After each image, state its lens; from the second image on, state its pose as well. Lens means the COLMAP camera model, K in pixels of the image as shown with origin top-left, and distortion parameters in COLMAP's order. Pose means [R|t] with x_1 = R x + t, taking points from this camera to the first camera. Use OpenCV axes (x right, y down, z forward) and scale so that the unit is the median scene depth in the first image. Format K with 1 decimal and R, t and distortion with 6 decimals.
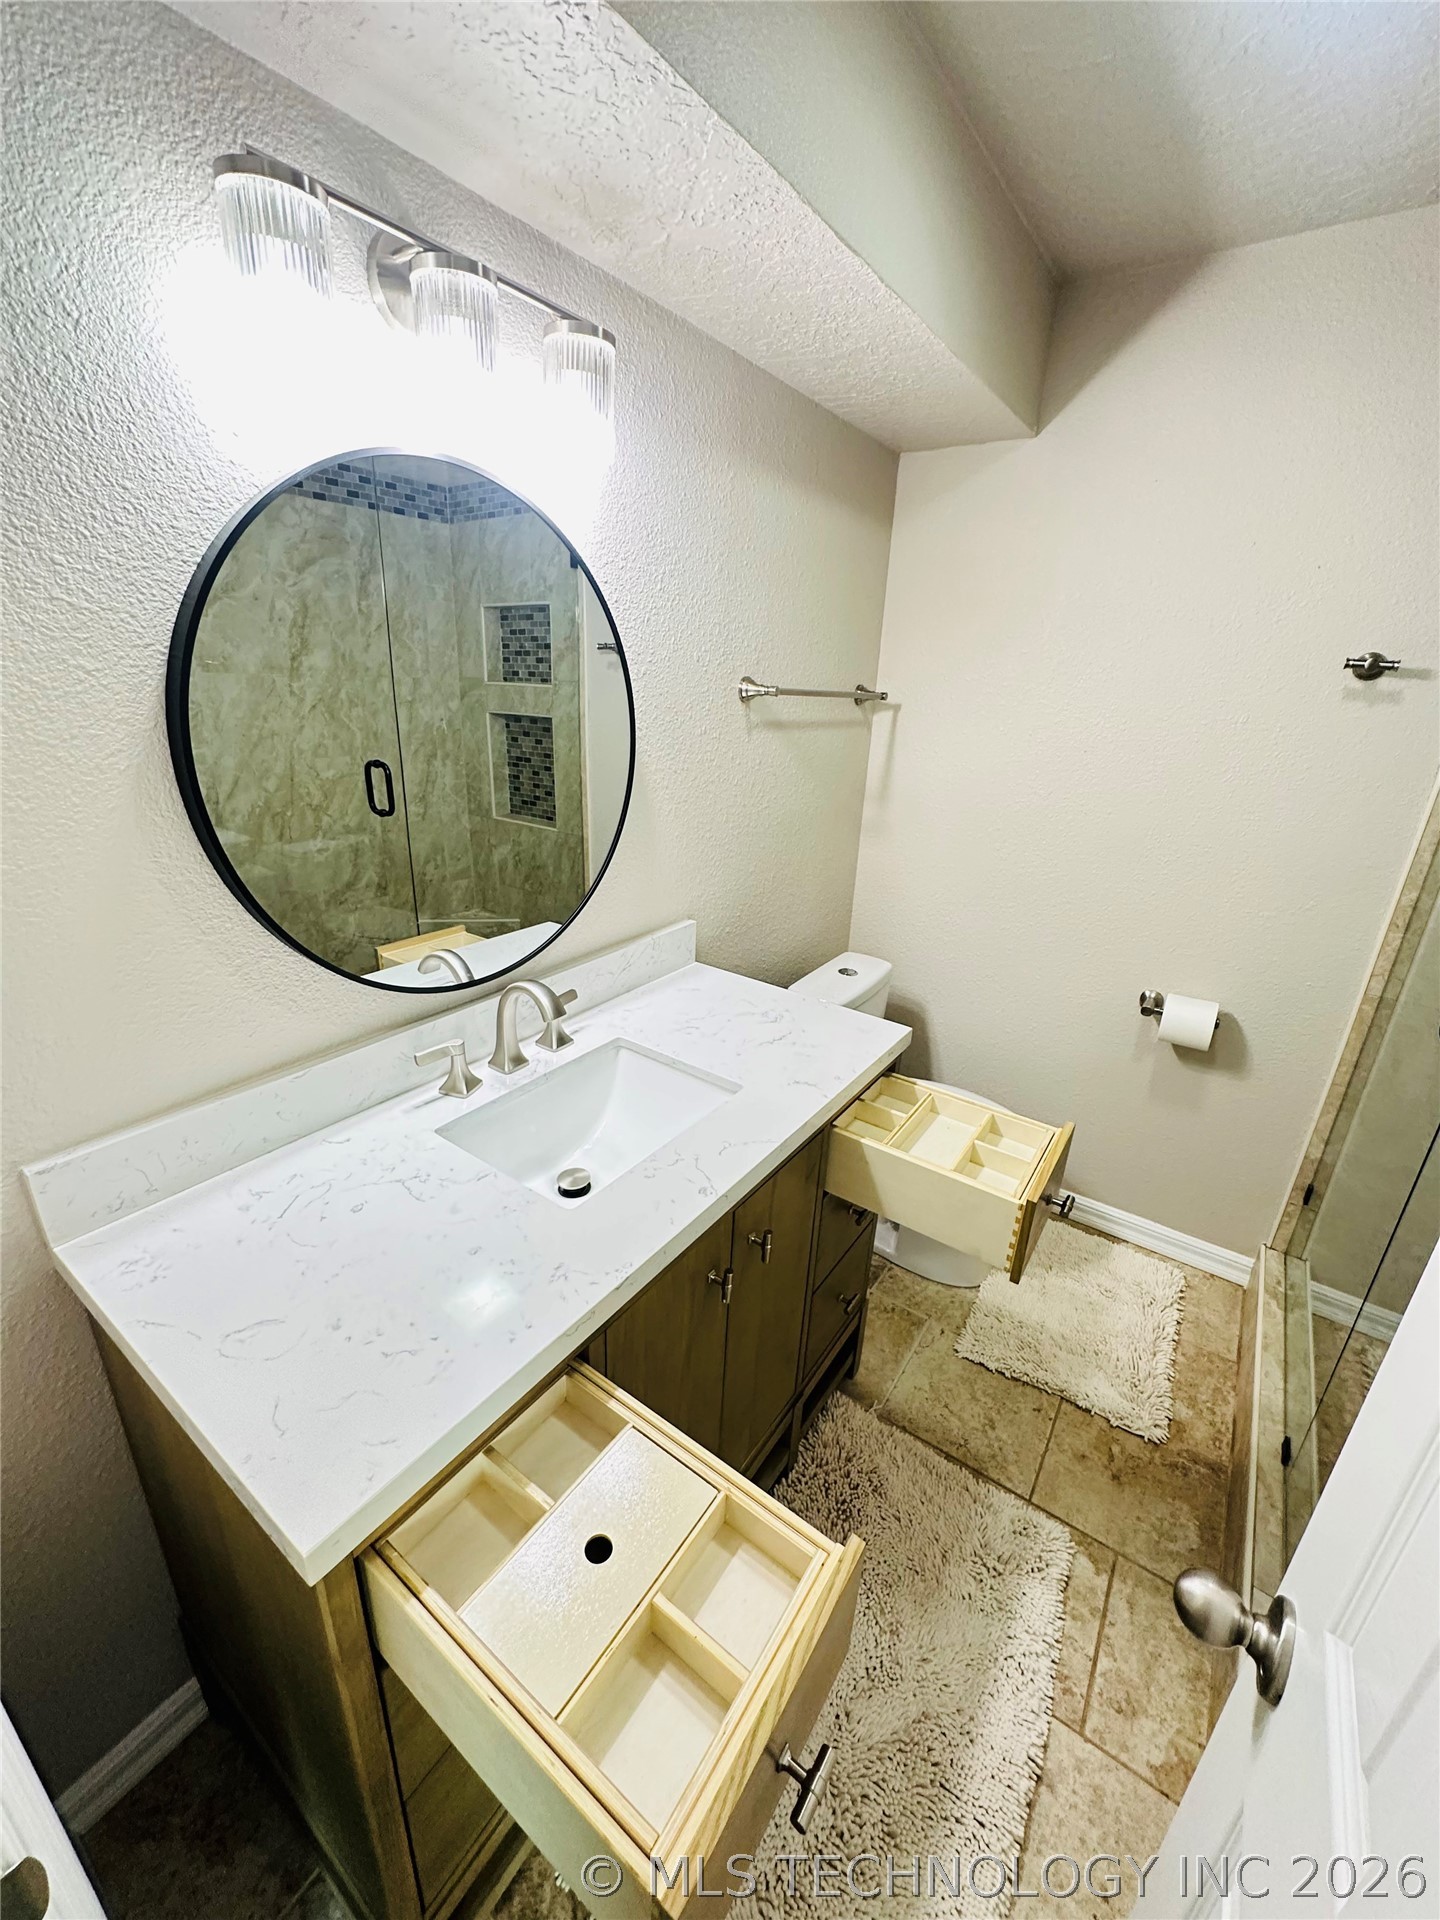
lens RADIAL K [[763.9, 0, 721.1], [0, 763.9, 955.3], [0, 0, 1]] dist [-0.000673, 0.000601]
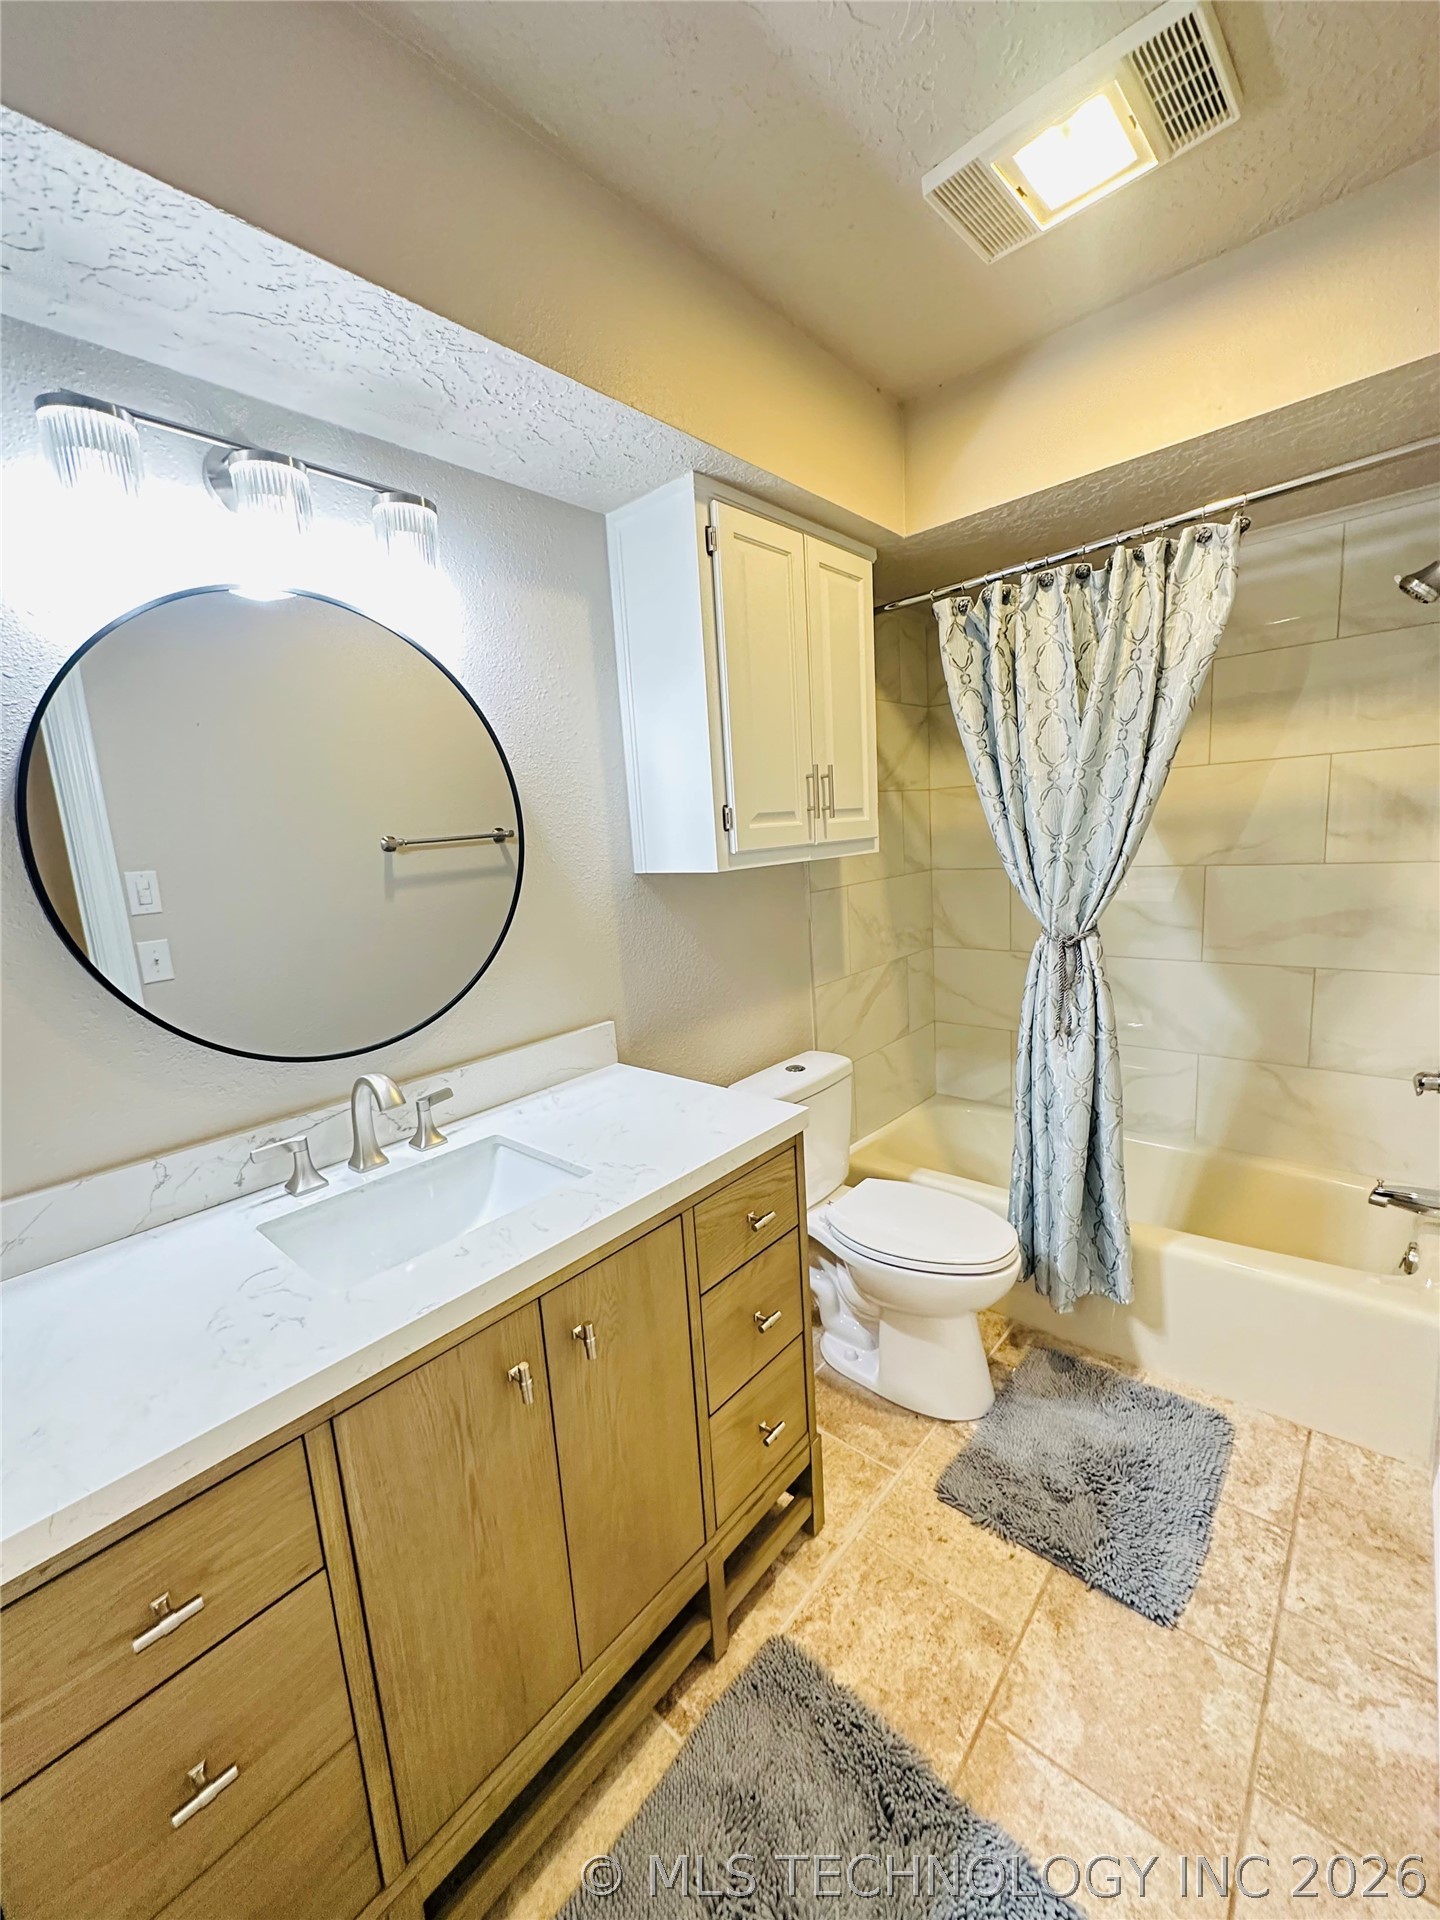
lens RADIAL K [[763.9, 0, 721.1], [0, 763.9, 955.3], [0, 0, 1]] dist [-0.000673, 0.000601]
pose [[0.991956, -0.089385, -0.089628, 0.231157], [0.070665, 0.978500, -0.193765, 0.084601], [0.105021, 0.185873, 0.976945, 0.024787]]
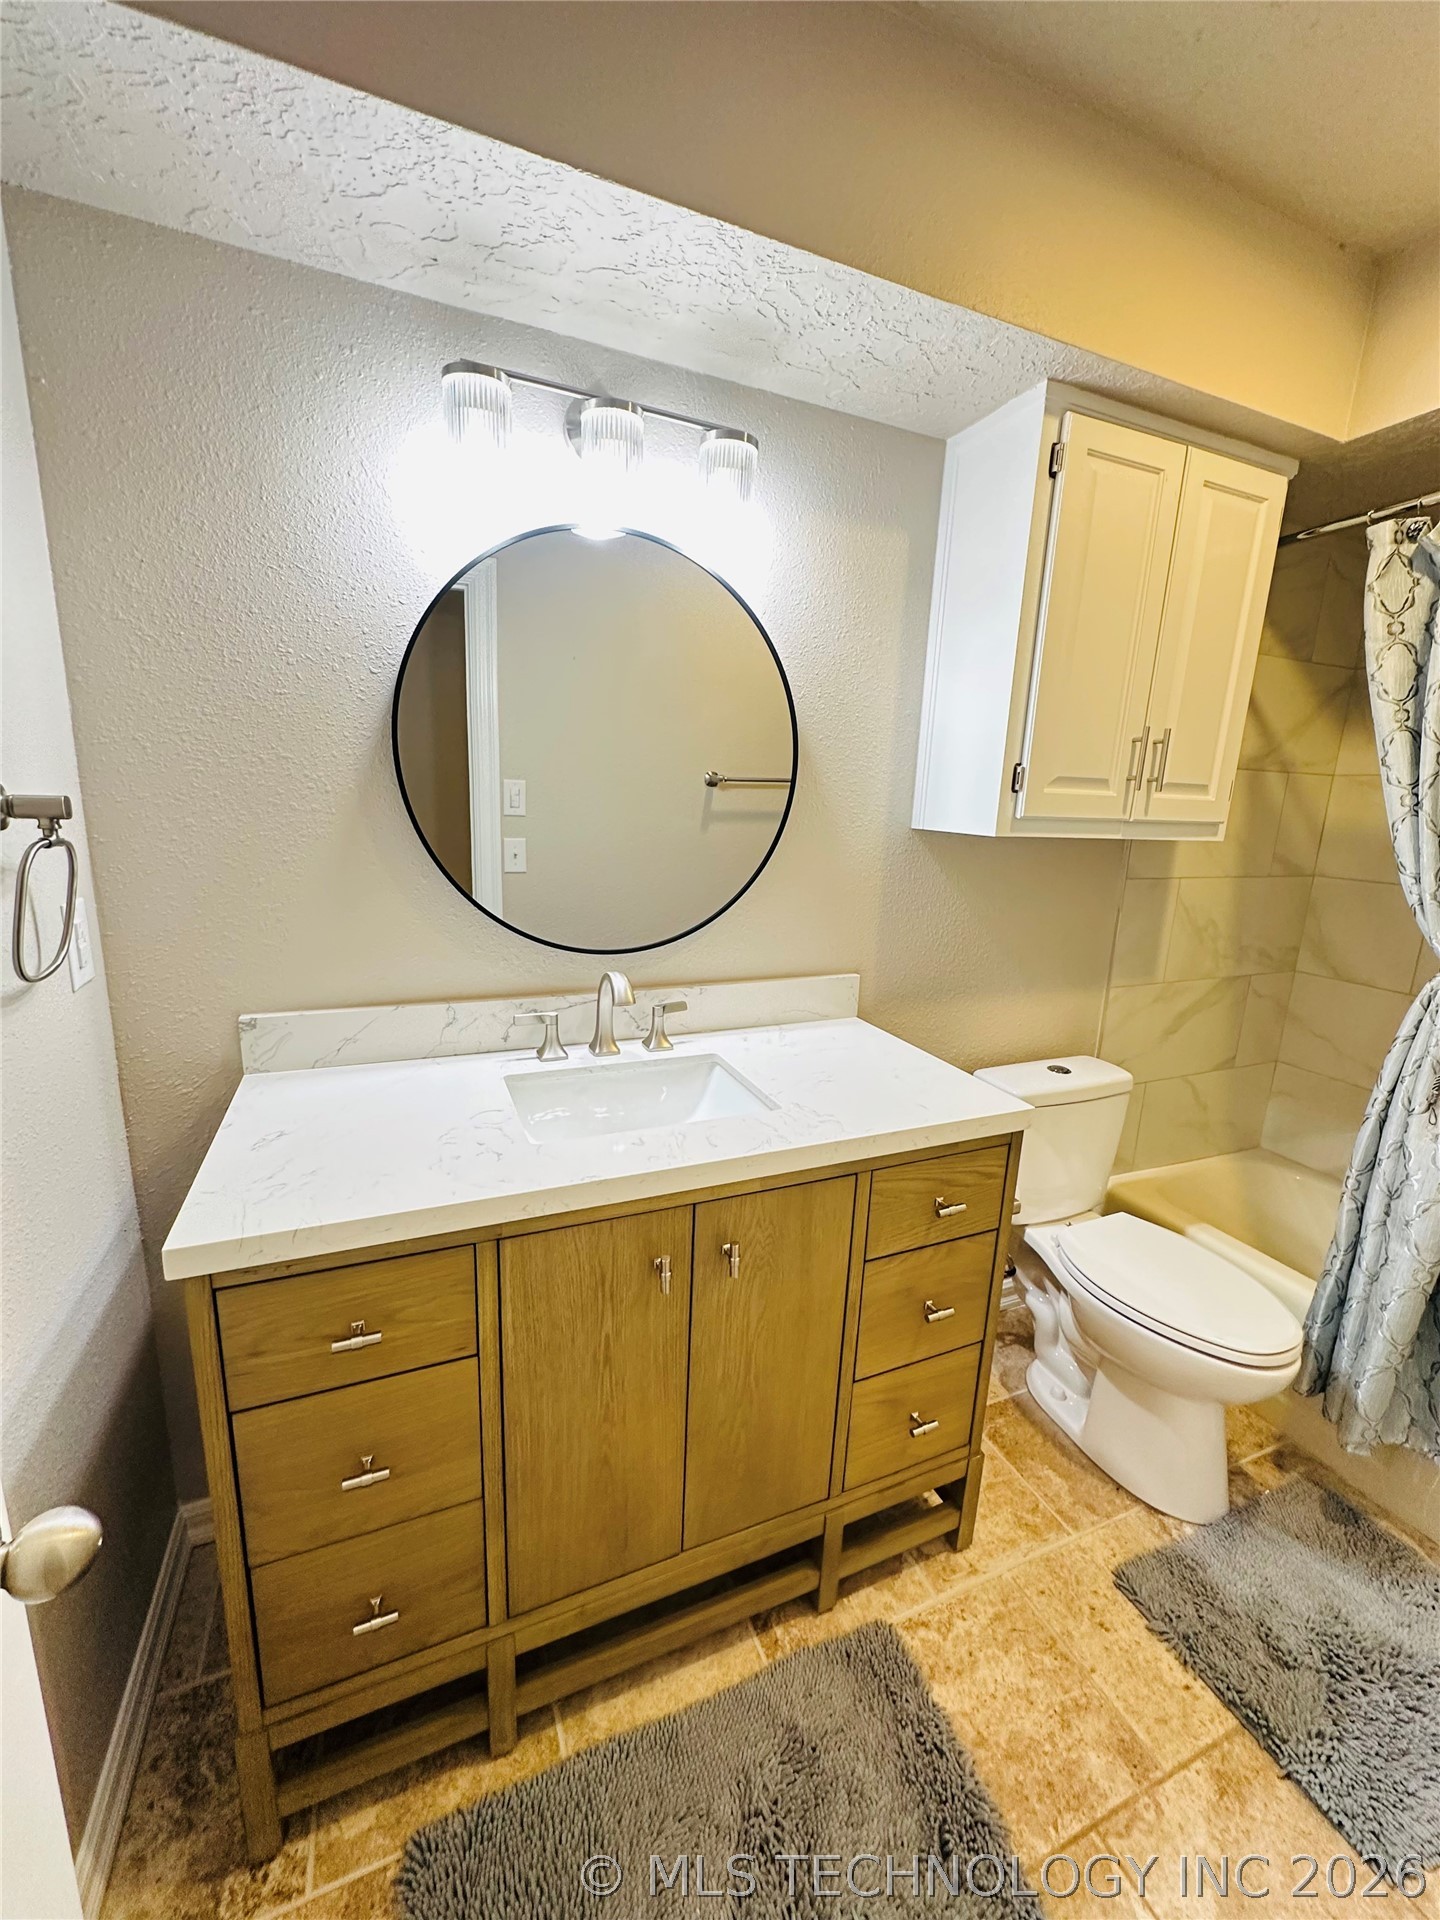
lens RADIAL K [[766.5, 0, 723.8], [0, 766.5, 955.6], [0, 0, 1]] dist [-0.000738, 0.000720]
pose [[0.871494, 0.097818, -0.480552, 0.322701], [-0.176666, 0.976734, -0.121572, 0.092804], [0.457480, 0.190846, 0.868499, 0.064330]]
